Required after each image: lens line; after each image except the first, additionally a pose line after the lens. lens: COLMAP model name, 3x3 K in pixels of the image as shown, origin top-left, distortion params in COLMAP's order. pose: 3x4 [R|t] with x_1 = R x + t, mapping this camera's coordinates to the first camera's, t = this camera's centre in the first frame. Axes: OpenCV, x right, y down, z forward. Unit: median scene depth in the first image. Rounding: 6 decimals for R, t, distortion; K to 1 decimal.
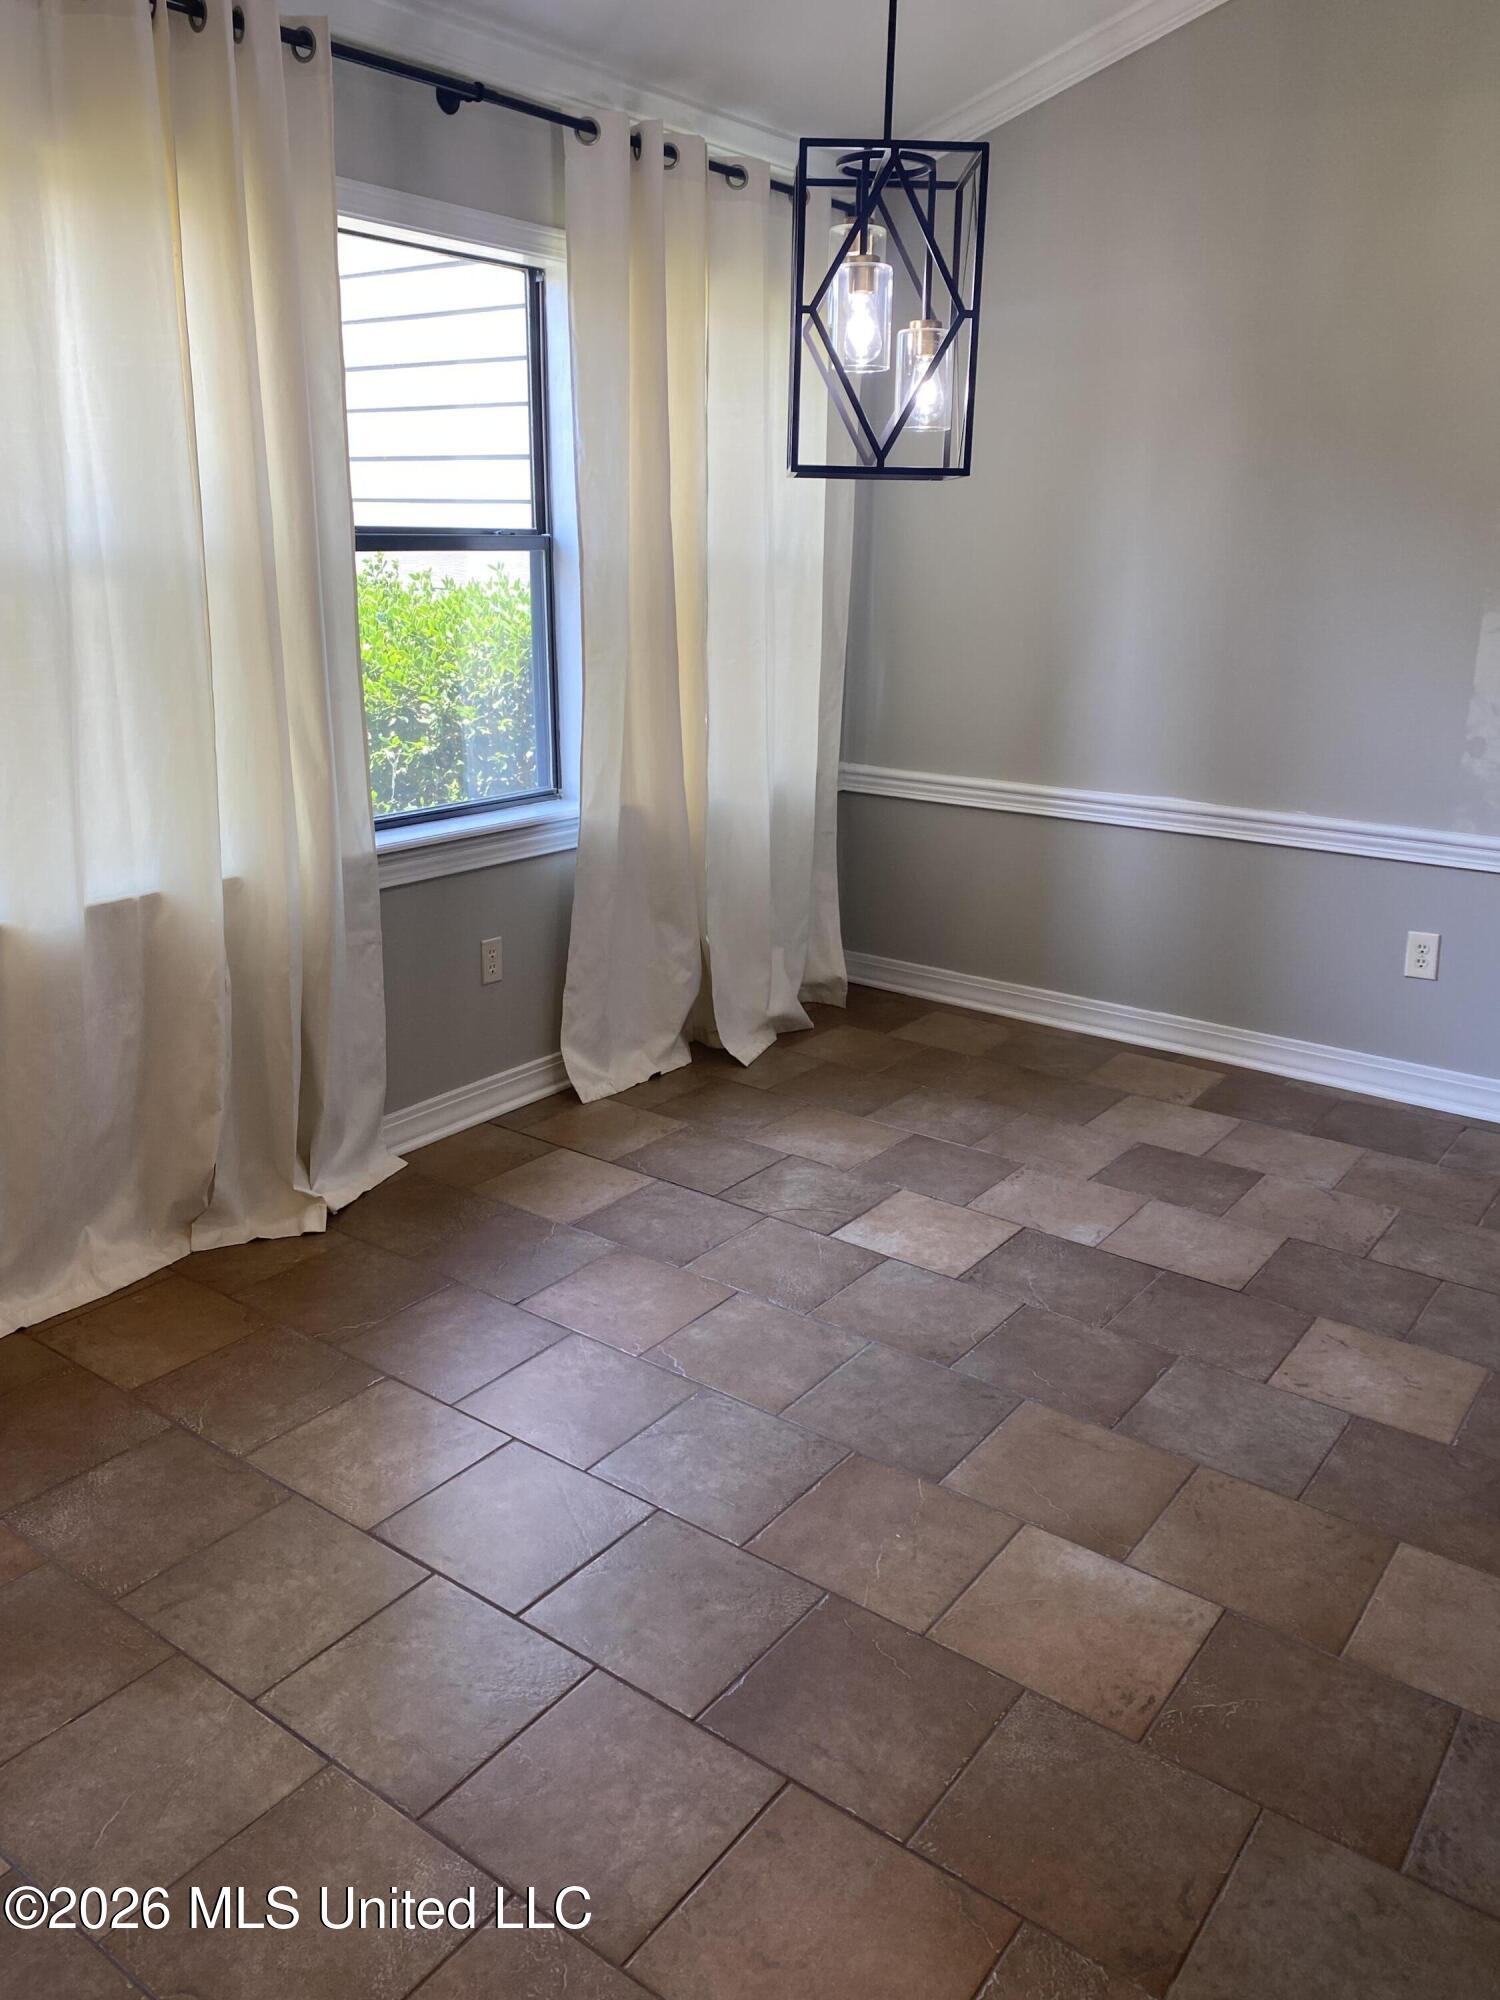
lens RADIAL K [[1520.3, 0, 760.7], [0, 1520.3, 978.6], [0, 0, 1]] dist [0.045775, -0.041140]
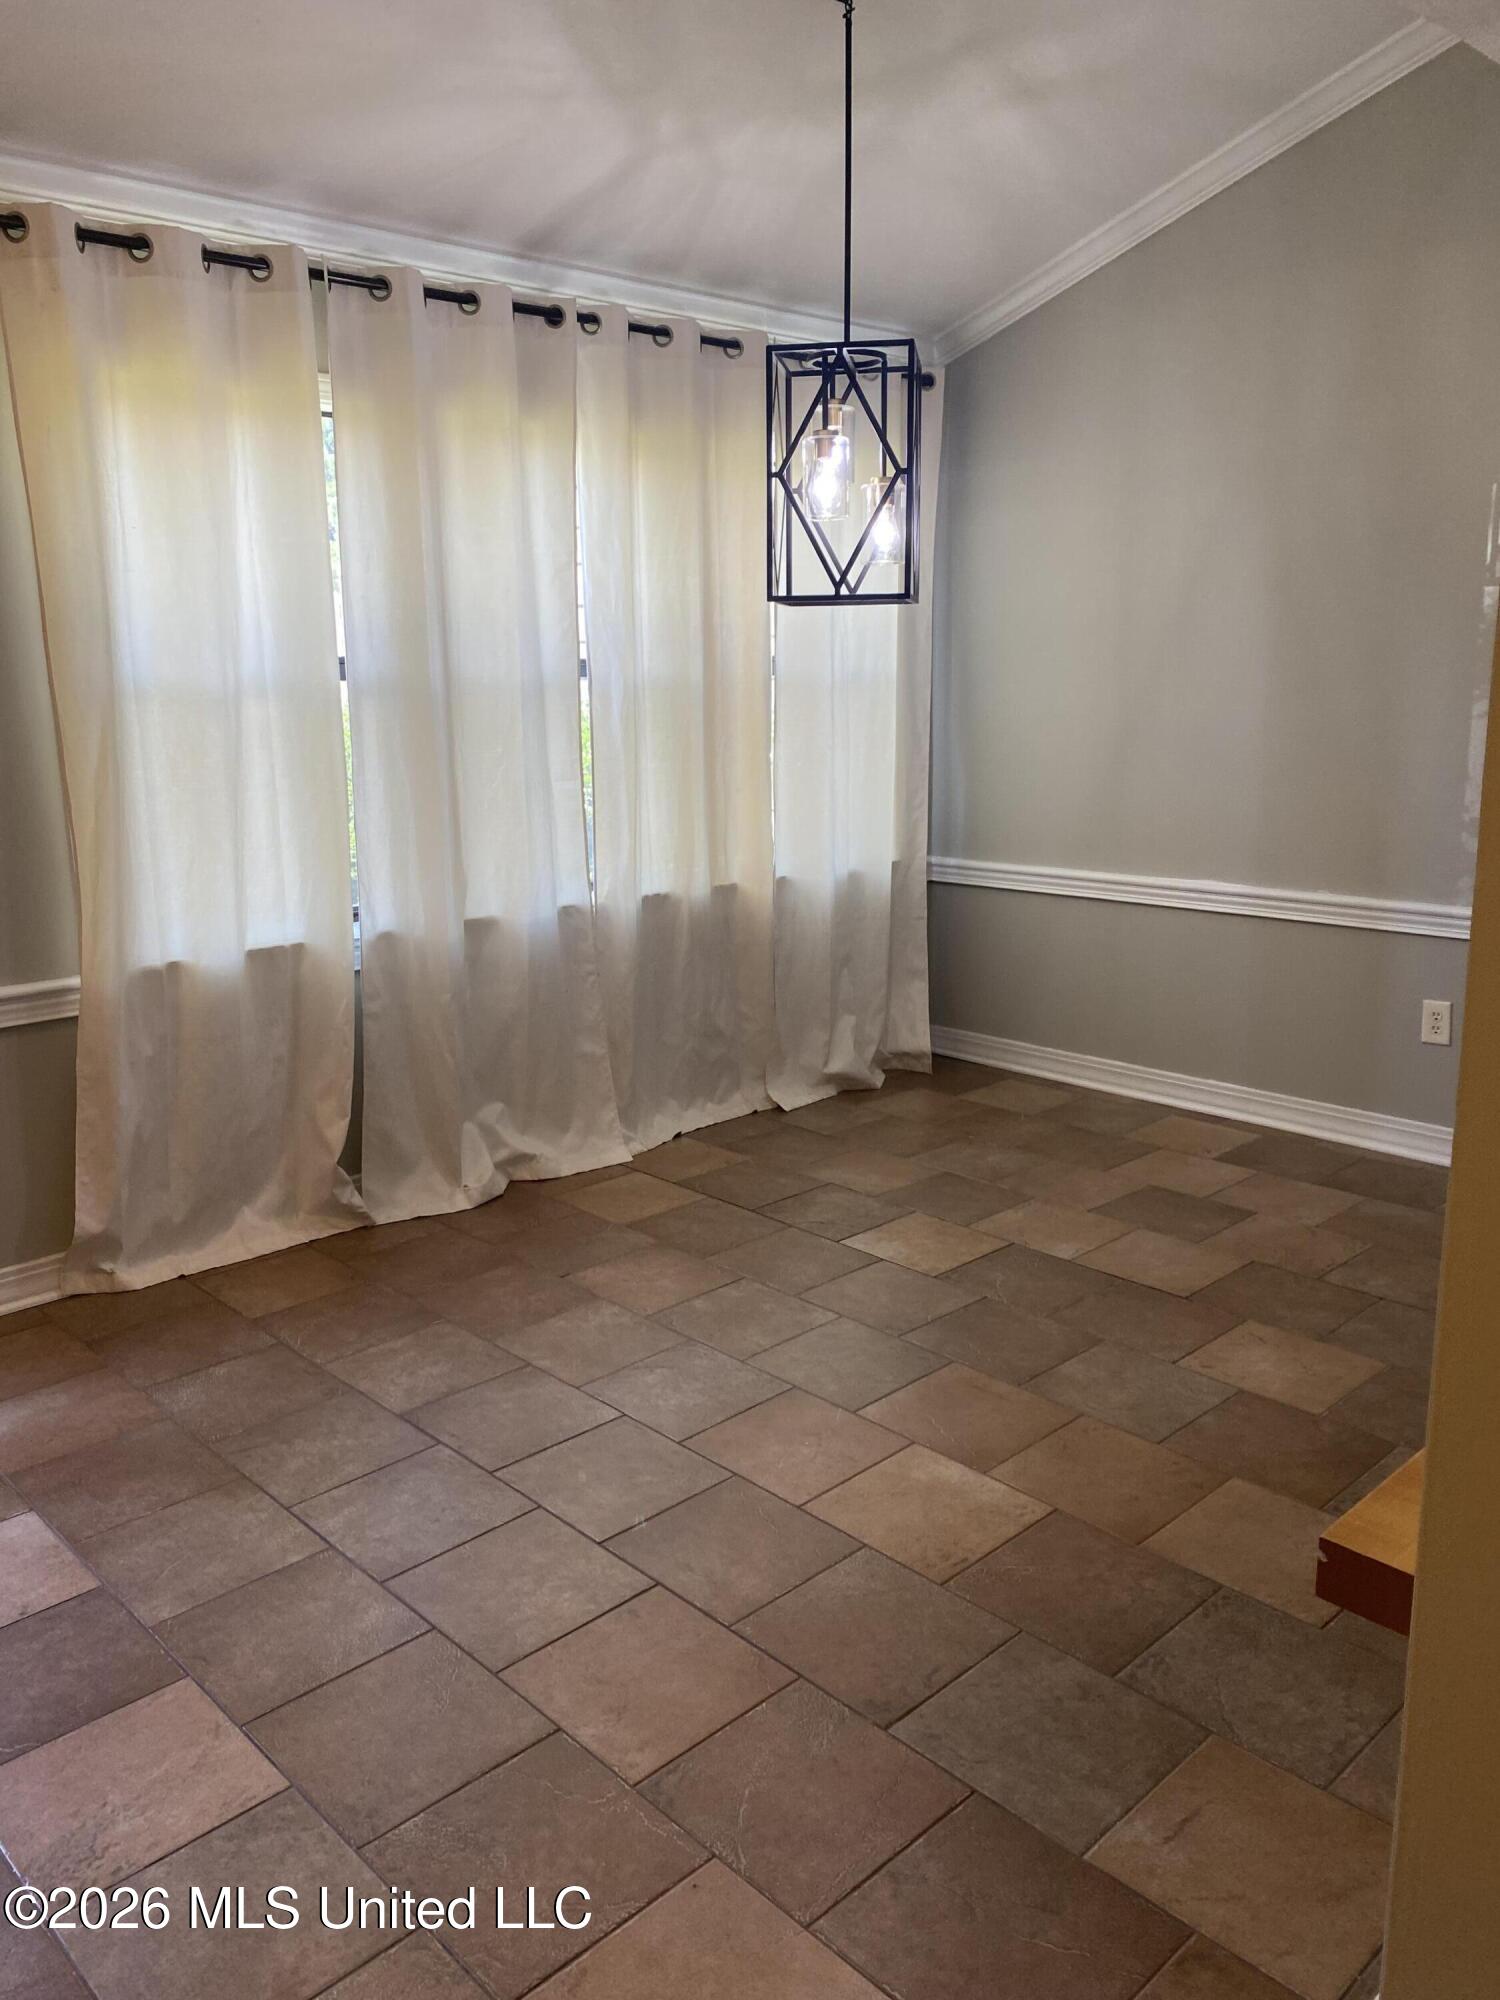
lens RADIAL K [[1520.3, 0, 742.7], [0, 1520.3, 1004.0], [0, 0, 1]] dist [0.045775, -0.041140]
pose [[0.983725, 0.009478, -0.179433, 0.216670], [-0.021788, 0.997531, -0.066760, 0.079678], [0.178357, 0.069583, 0.981502, -0.201976]]
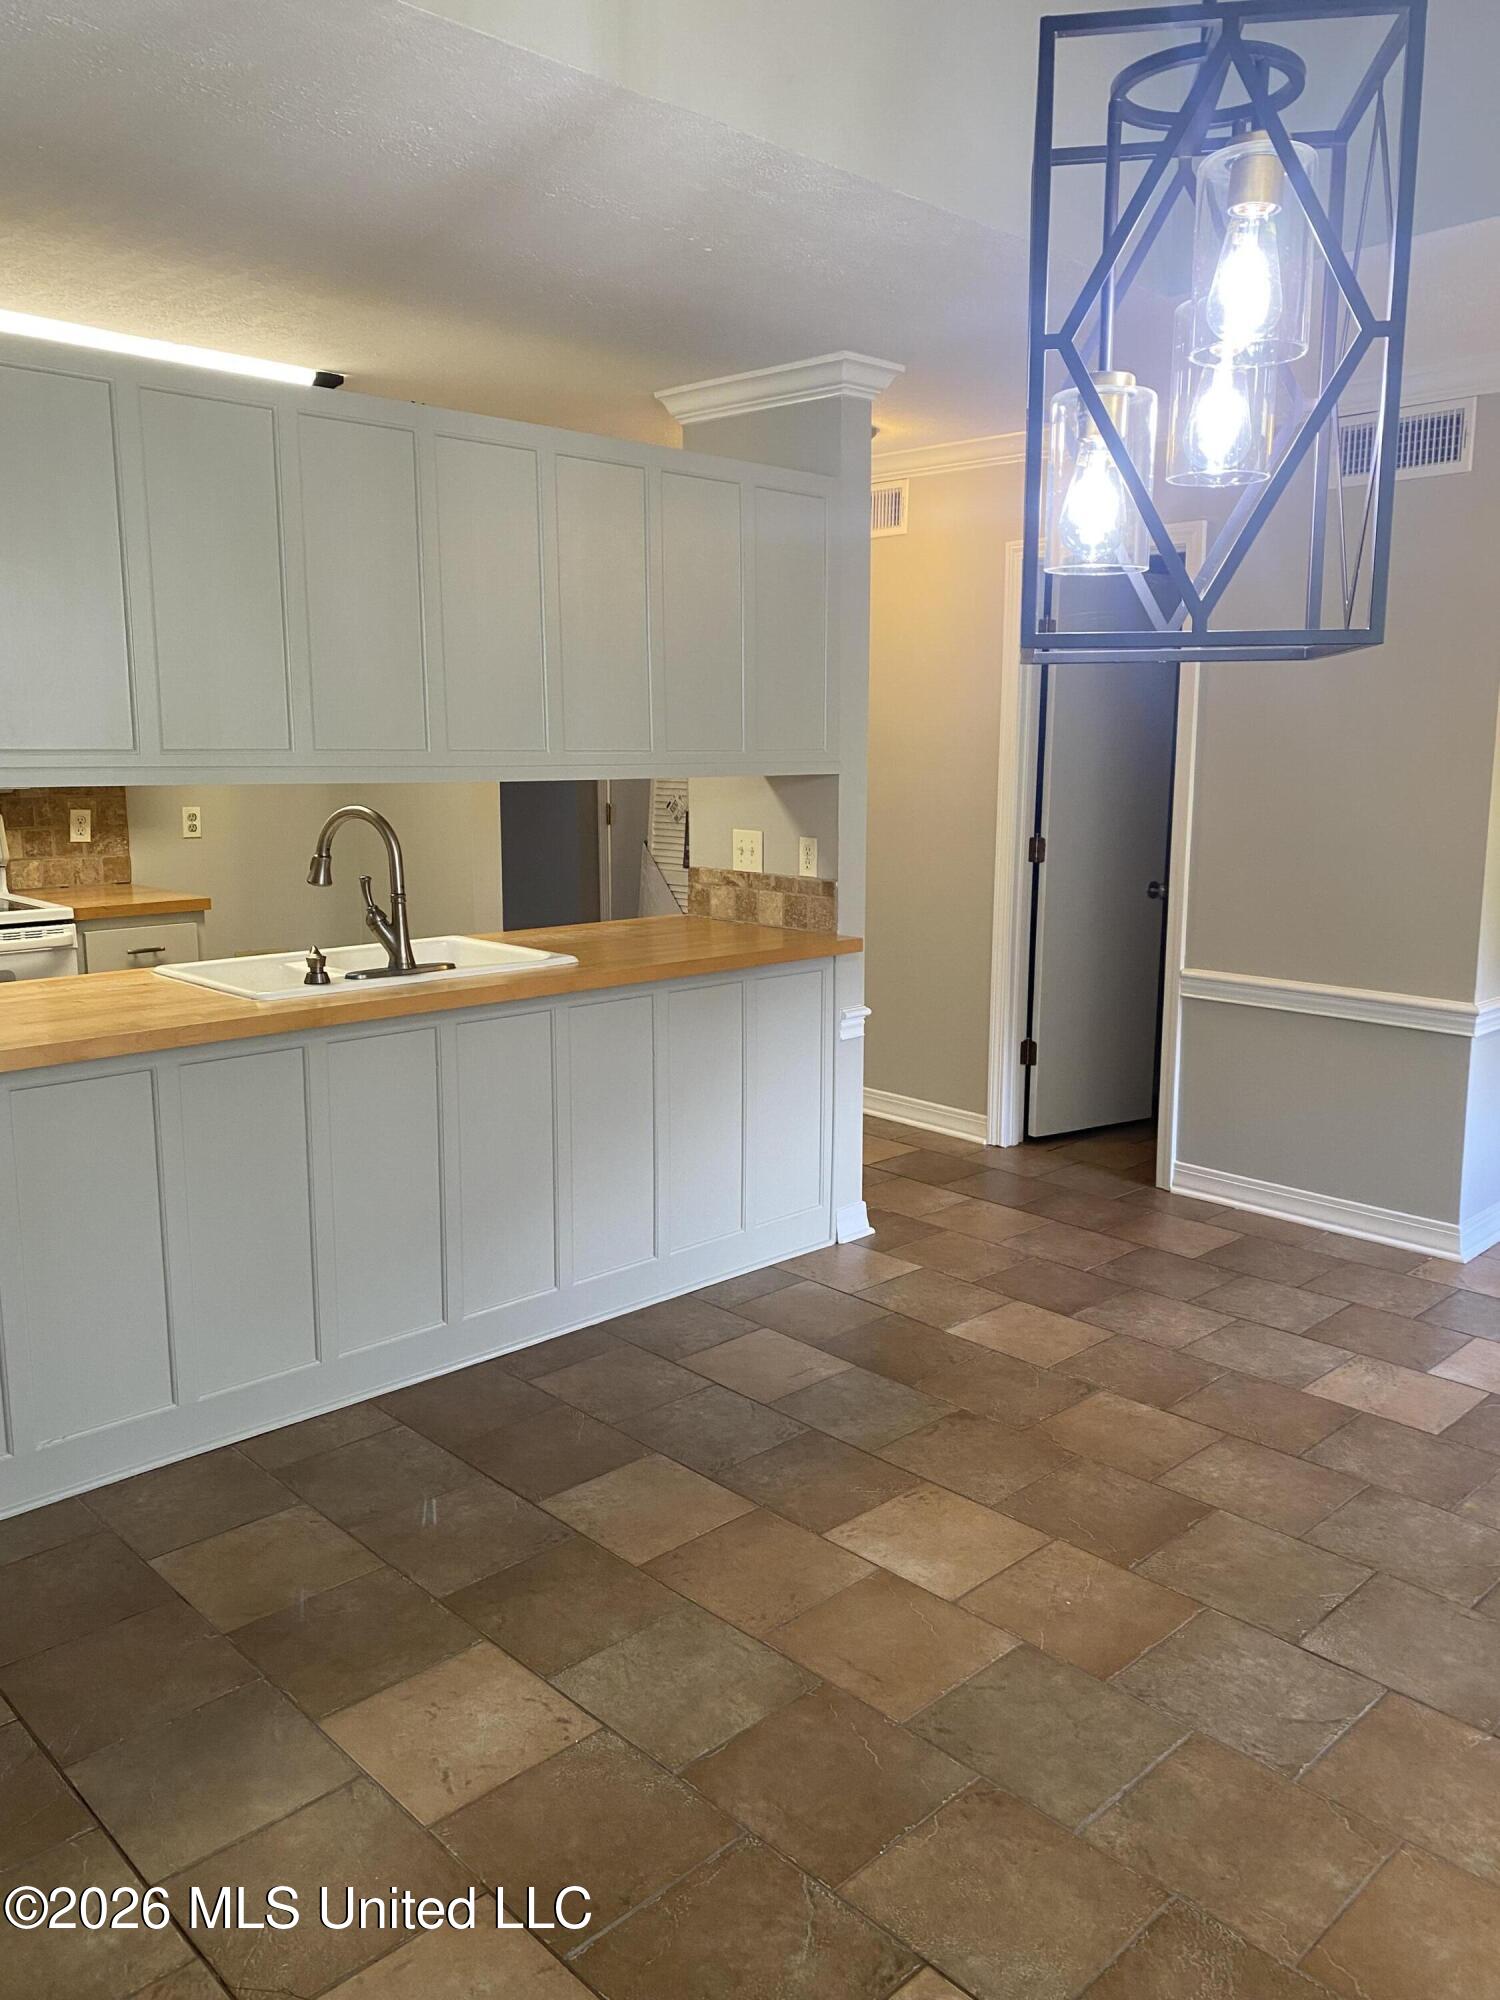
lens RADIAL K [[1520.3, 0, 780.6], [0, 1520.3, 999.0], [0, 0, 1]] dist [0.045775, -0.041140]
pose [[-0.987380, -0.047030, 0.151223, 0.126848], [0.024917, 0.896860, 0.441613, -0.464162], [-0.156395, 0.439808, -0.884370, 1.563054]]
